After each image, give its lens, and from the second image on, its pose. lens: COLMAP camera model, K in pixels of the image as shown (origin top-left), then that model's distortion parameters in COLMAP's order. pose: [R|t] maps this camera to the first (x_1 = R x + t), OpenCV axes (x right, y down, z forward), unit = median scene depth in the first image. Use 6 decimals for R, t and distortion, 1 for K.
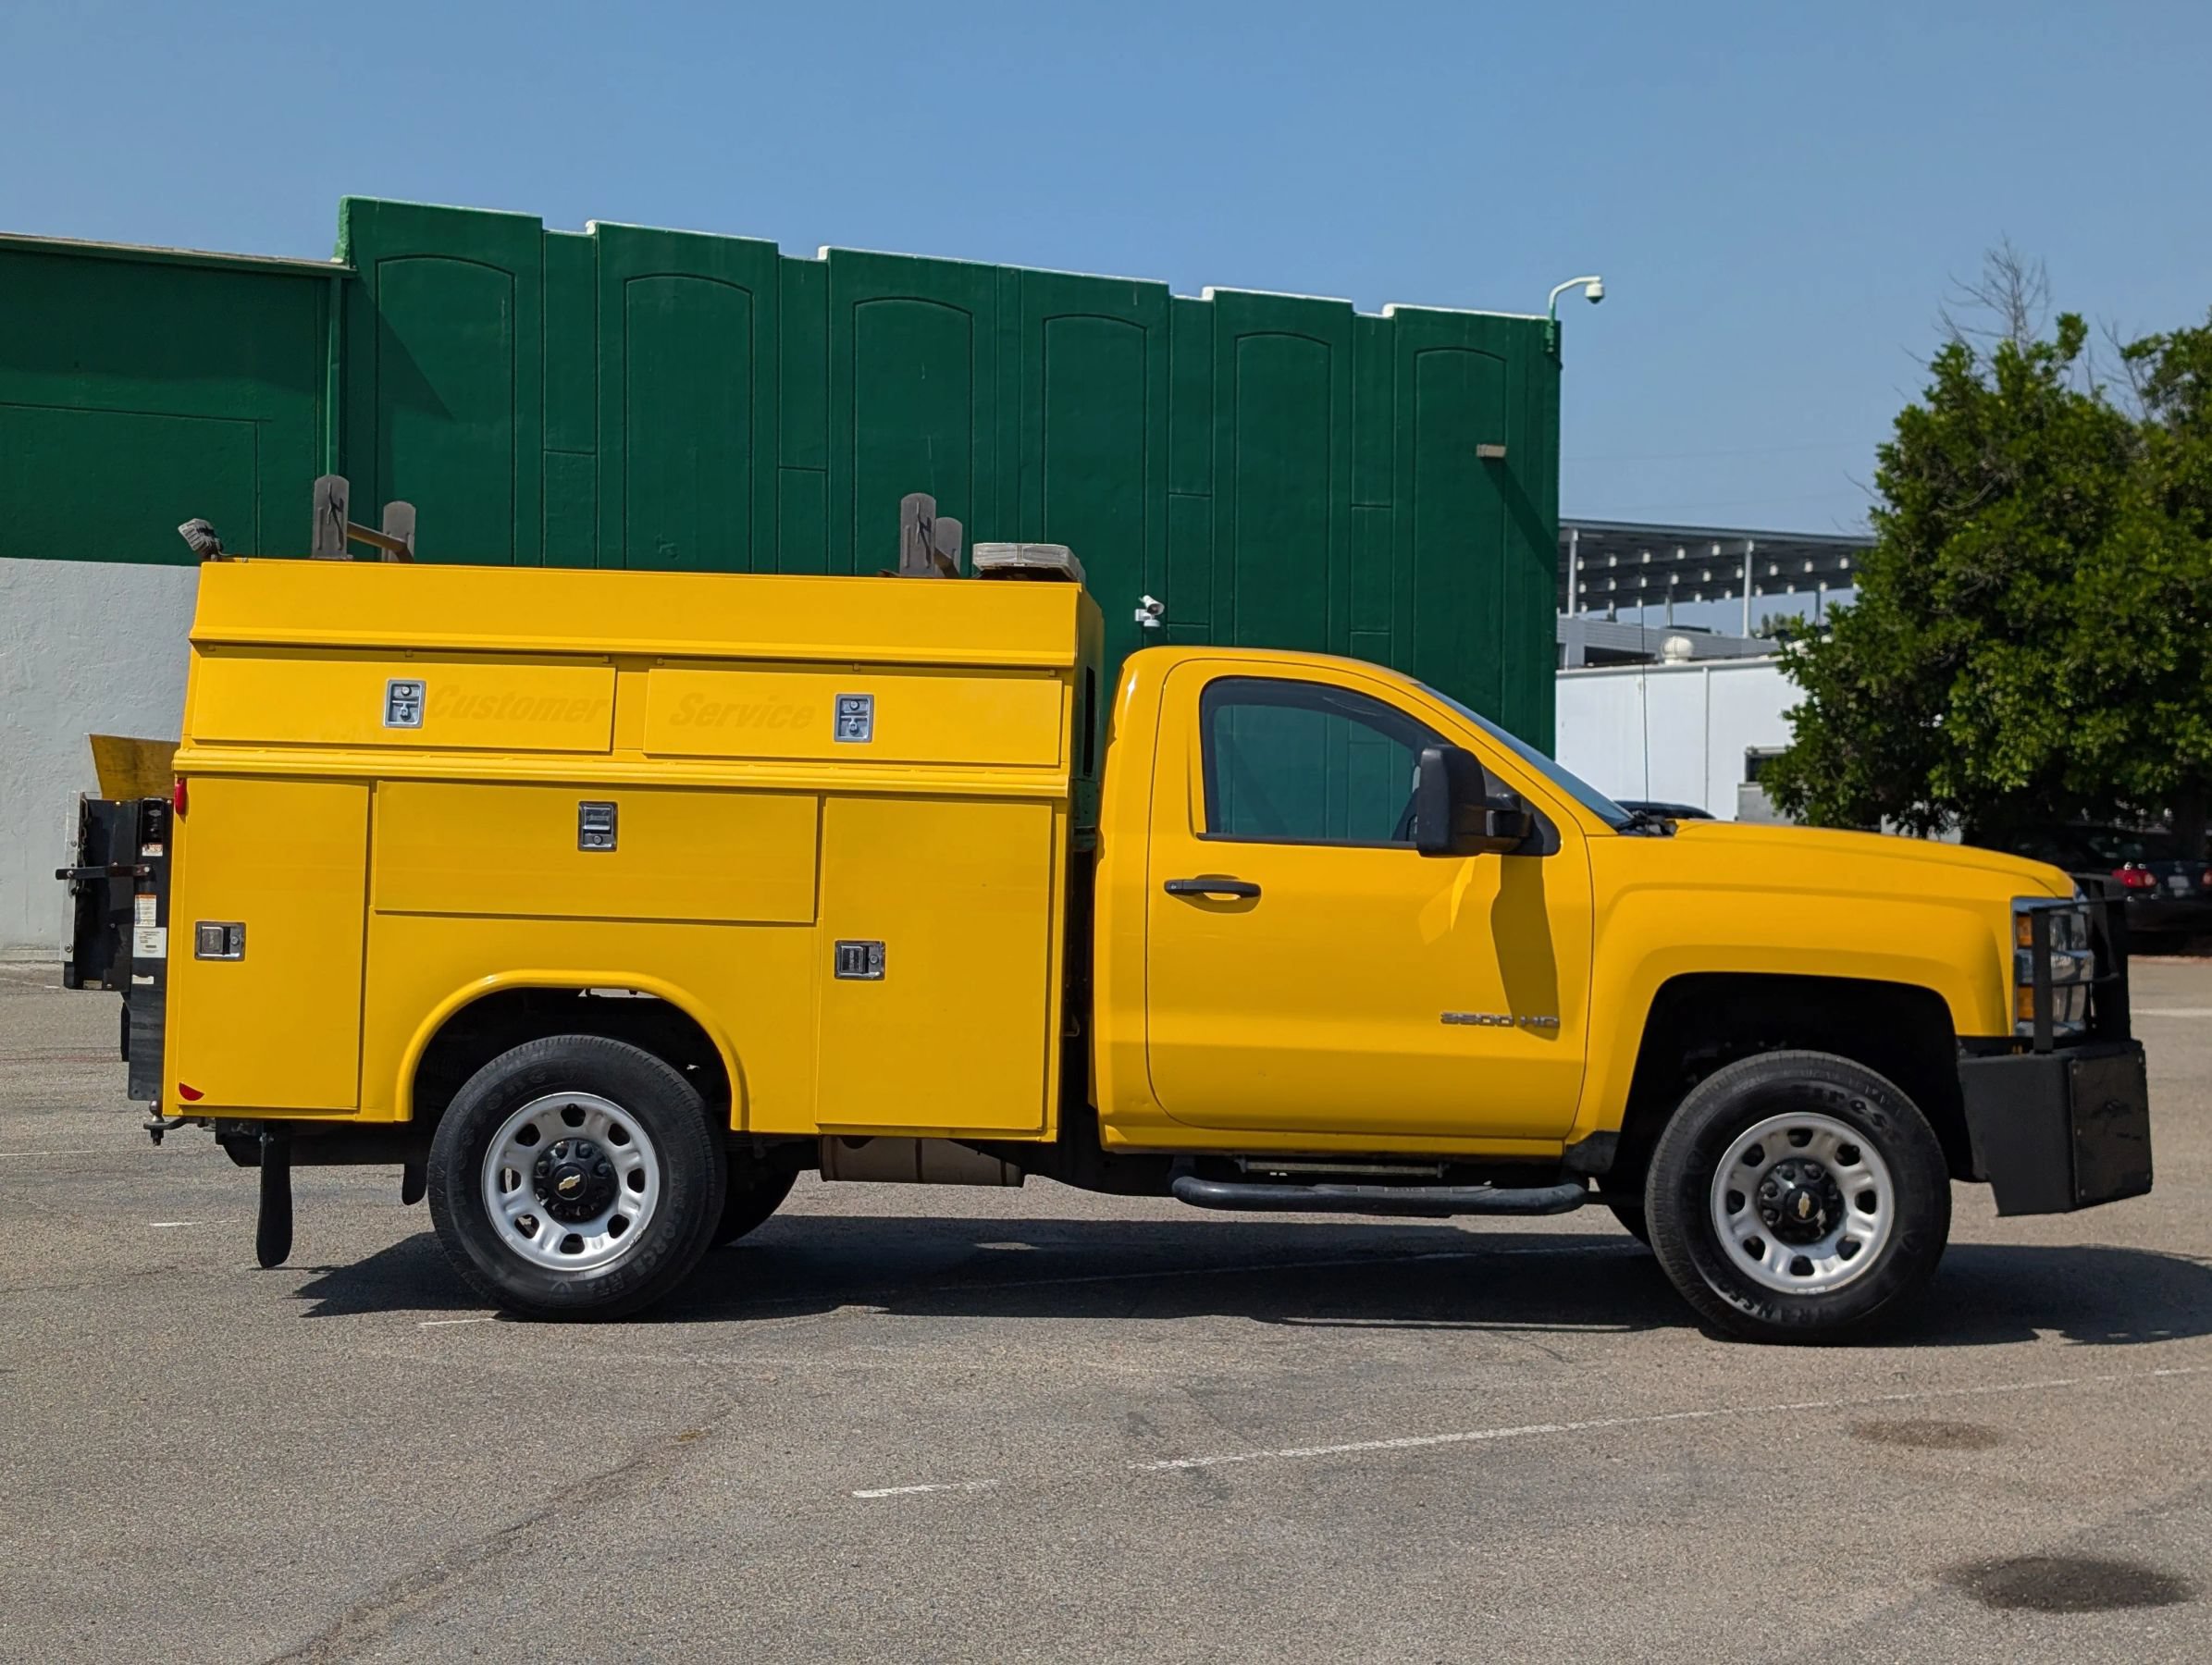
lens RADIAL K [[3630.3, 0, 1147.3], [0, 3630.3, 779.7], [0, 0, 1]] dist [0.264361, -1.350427]
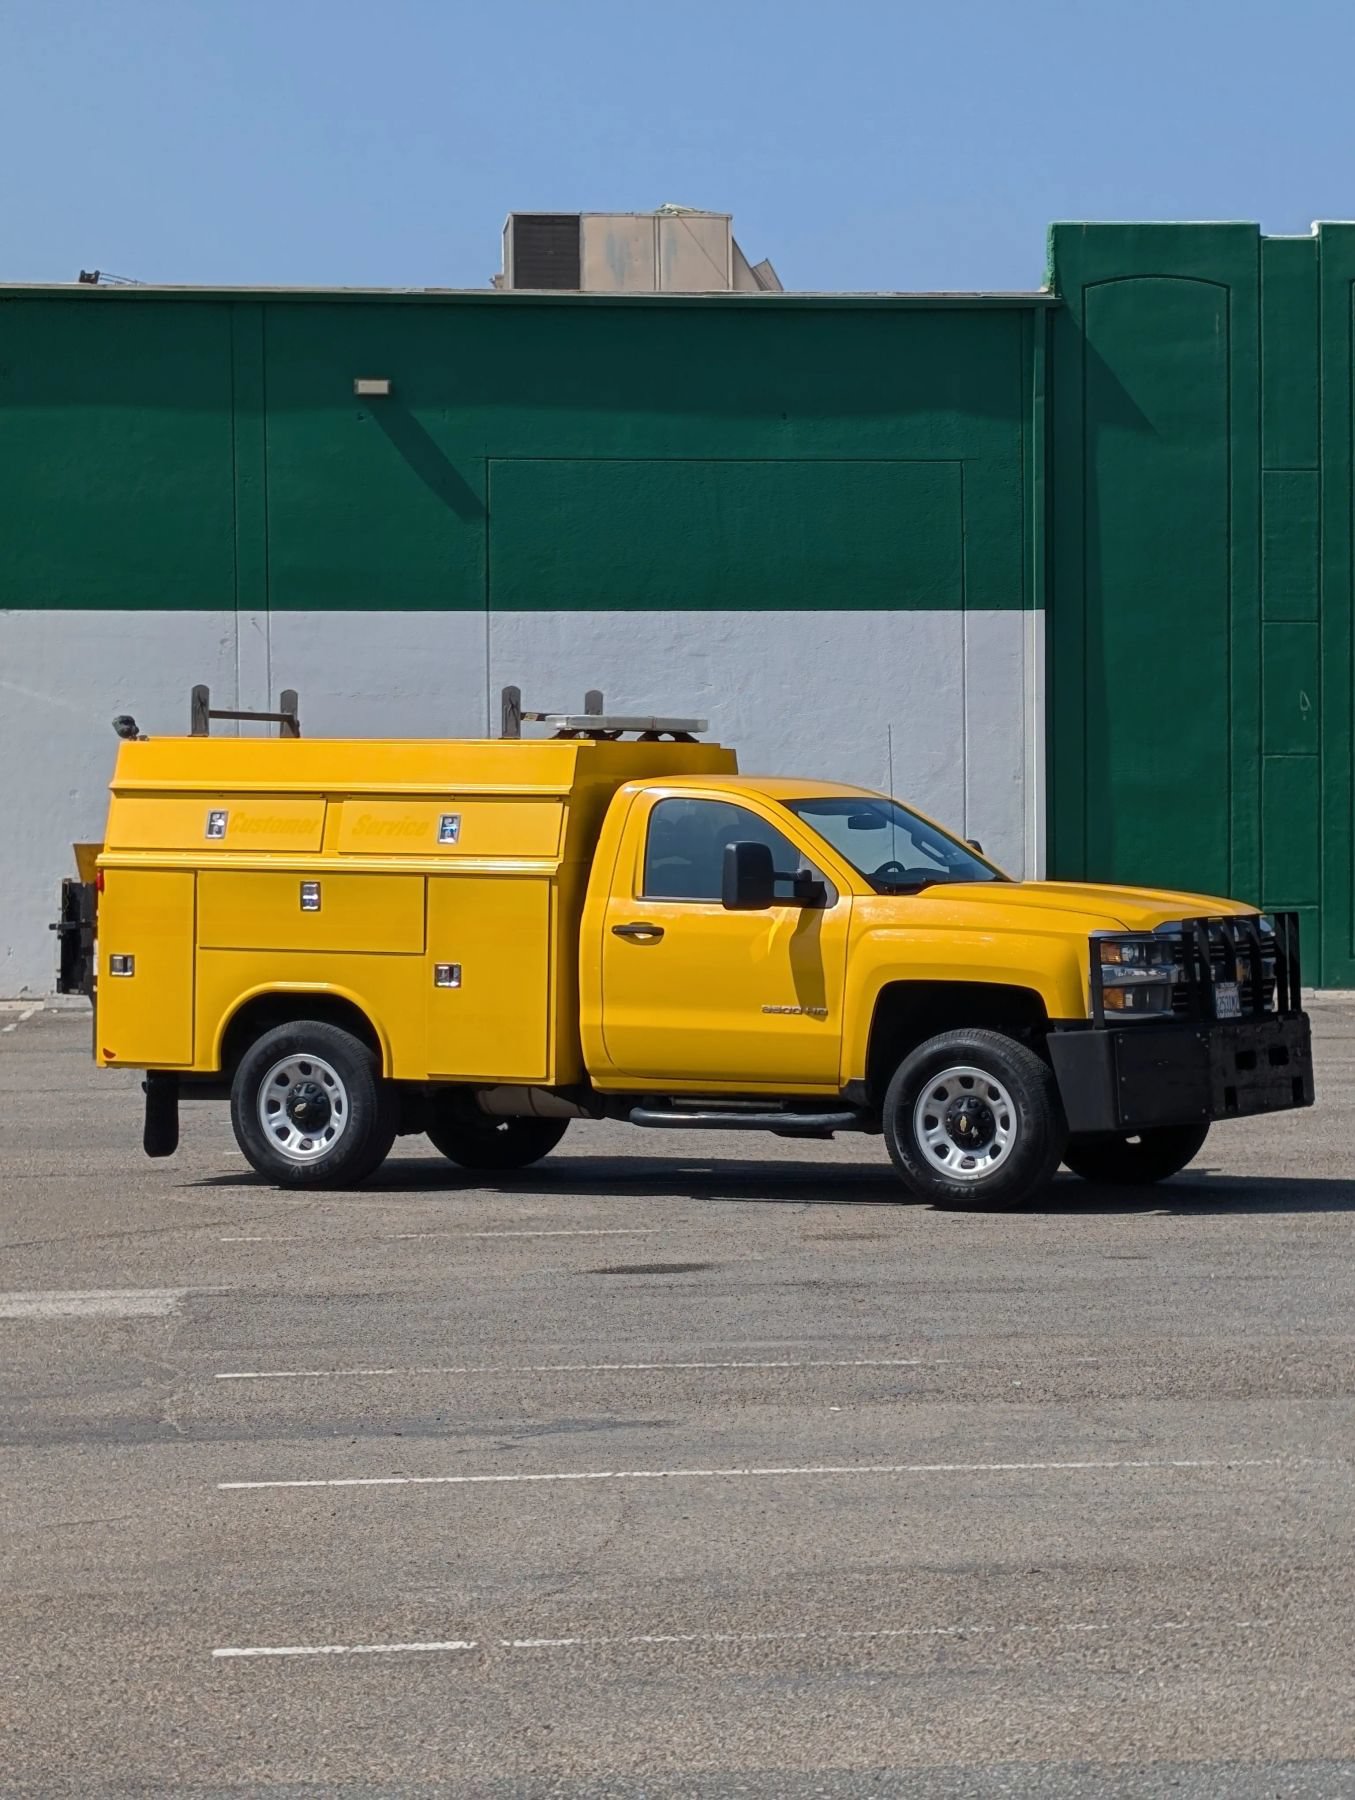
lens RADIAL K [[5183.2, 0, 731.7], [0, 5183.2, 903.1], [0, 0, 1]] dist [0.260216, 0.396008]
pose [[0.908809, -0.010242, -0.417087, 1.012565], [0.020547, 0.999584, 0.020226, -0.028084], [0.416706, -0.026952, 0.908642, -1.079222]]
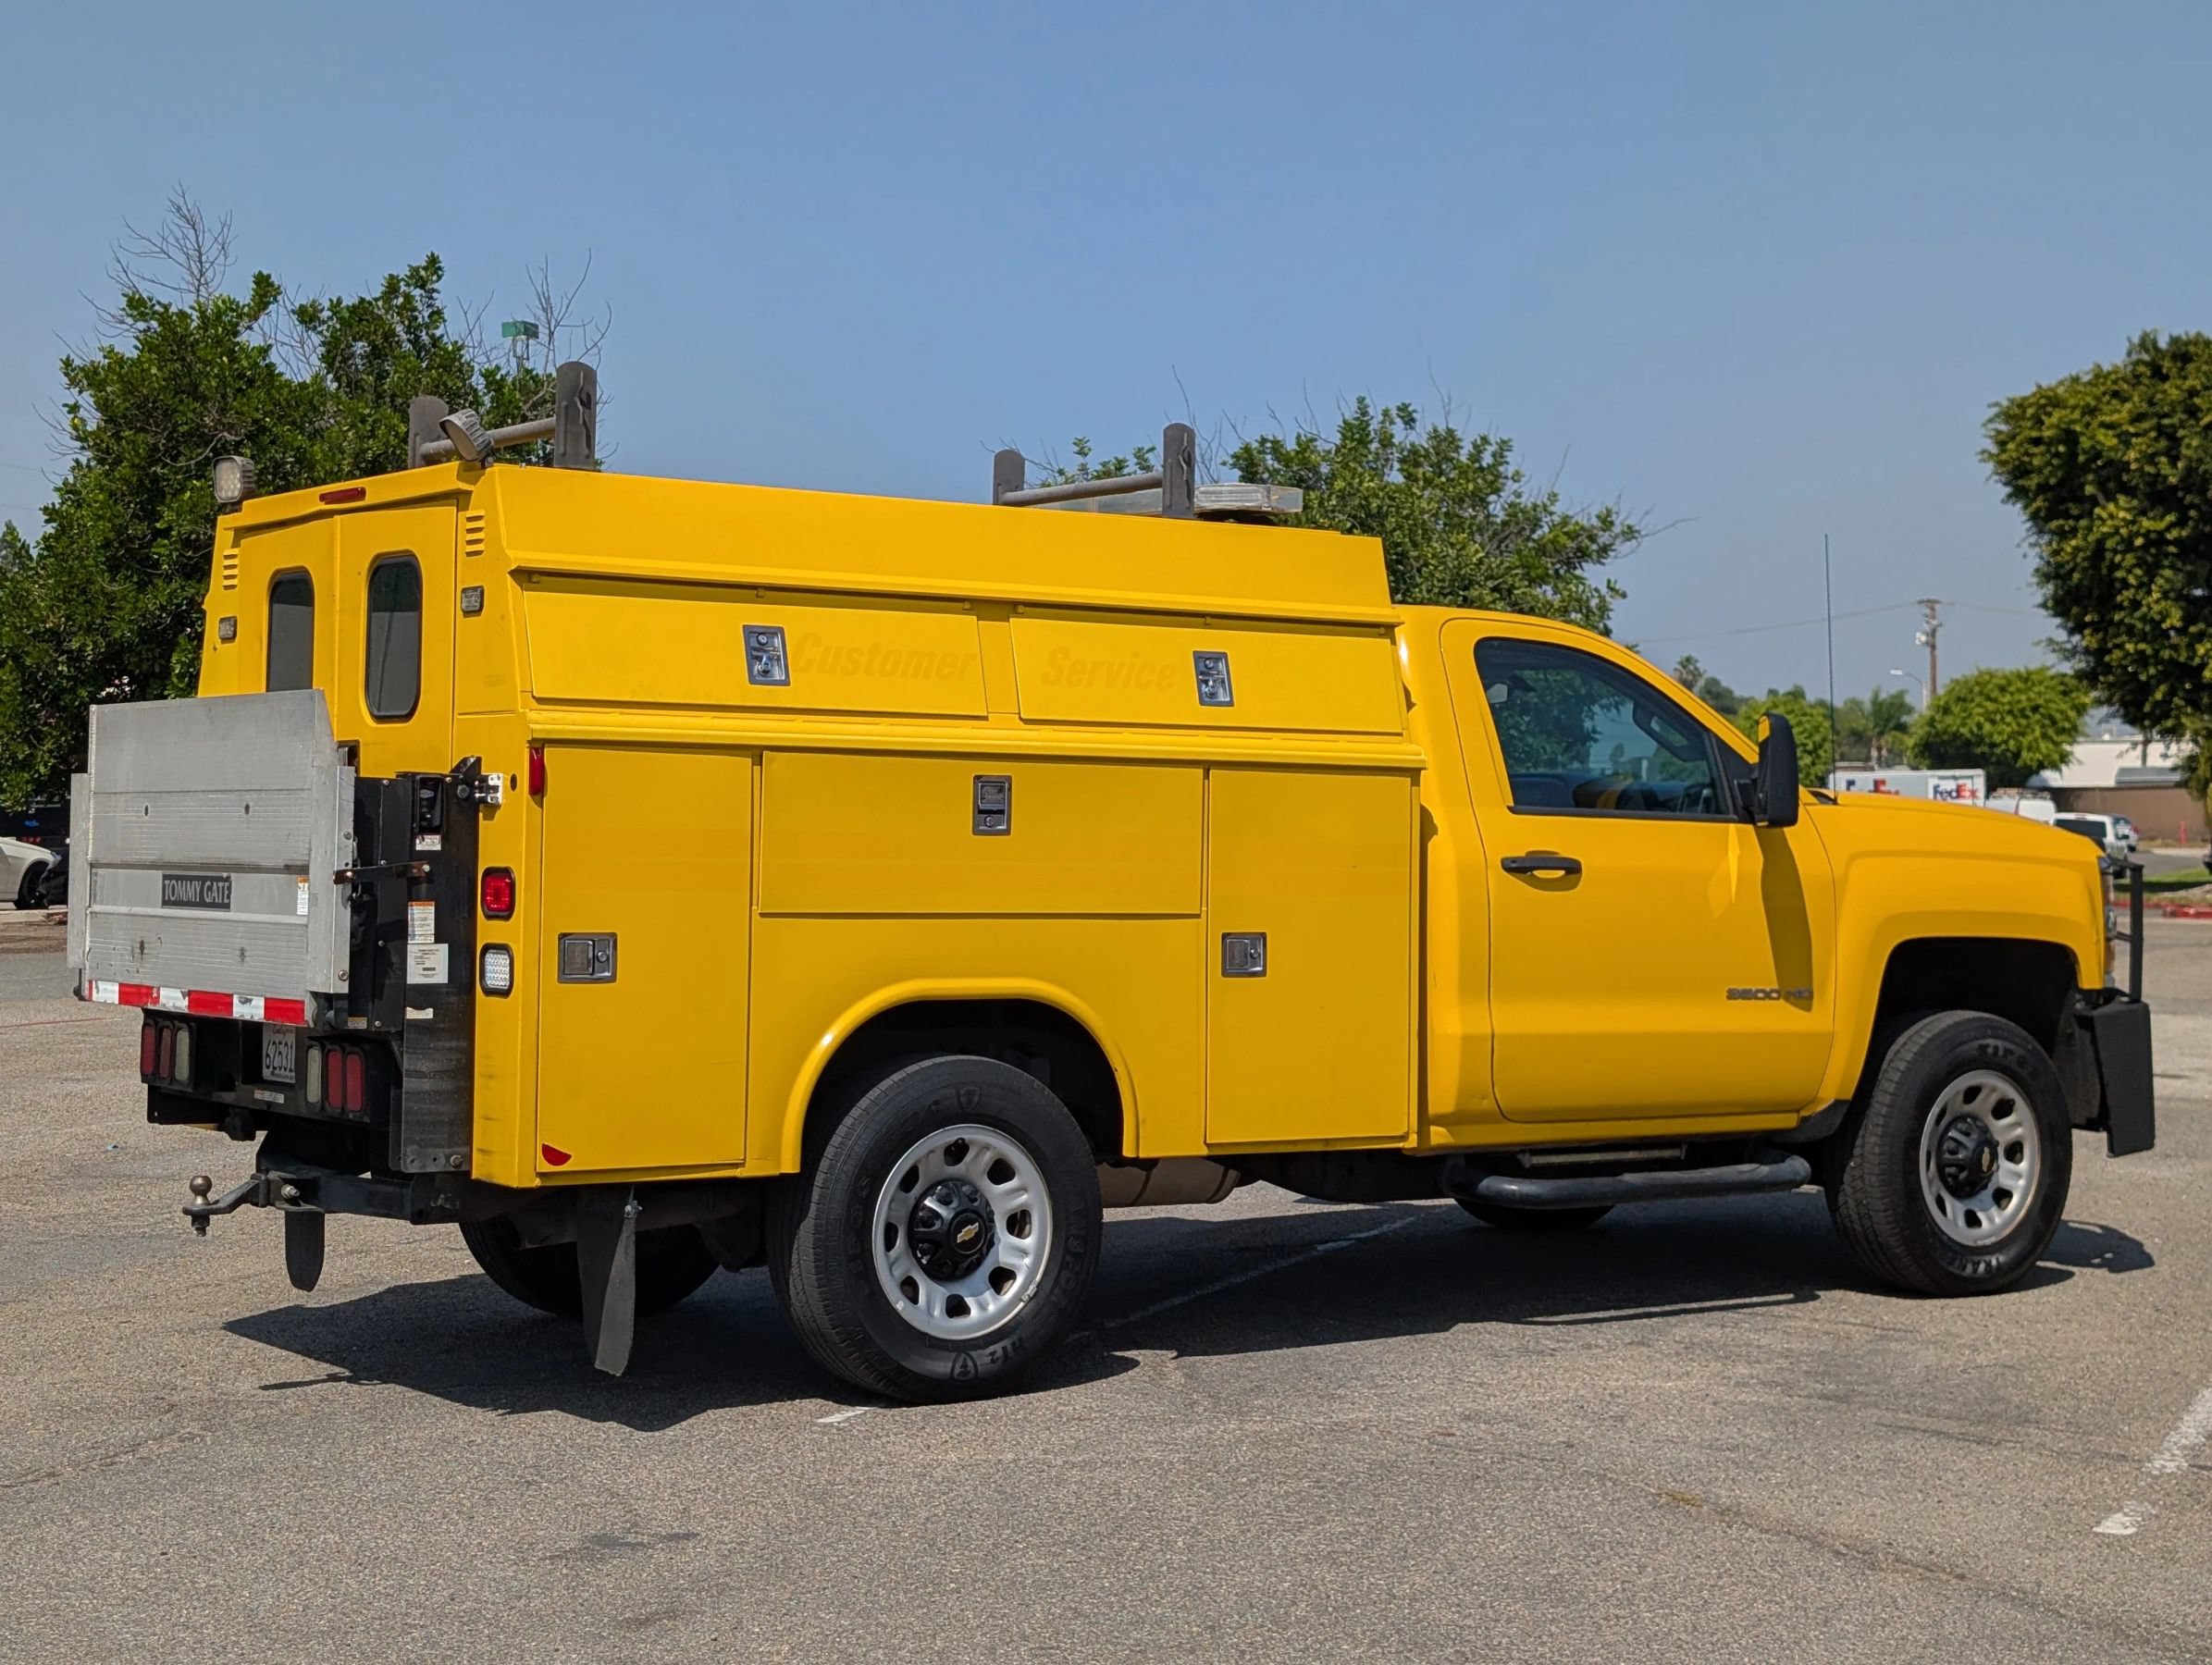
lens RADIAL K [[3613.5, 0, 1102.2], [0, 3613.5, 789.2], [0, 0, 1]] dist [0.263248, -1.370798]
pose [[0.802359, -0.008145, 0.596787, -0.620140], [0.001093, 0.999925, 0.012179, -0.000973], [-0.596841, -0.009120, 0.802307, 0.316946]]
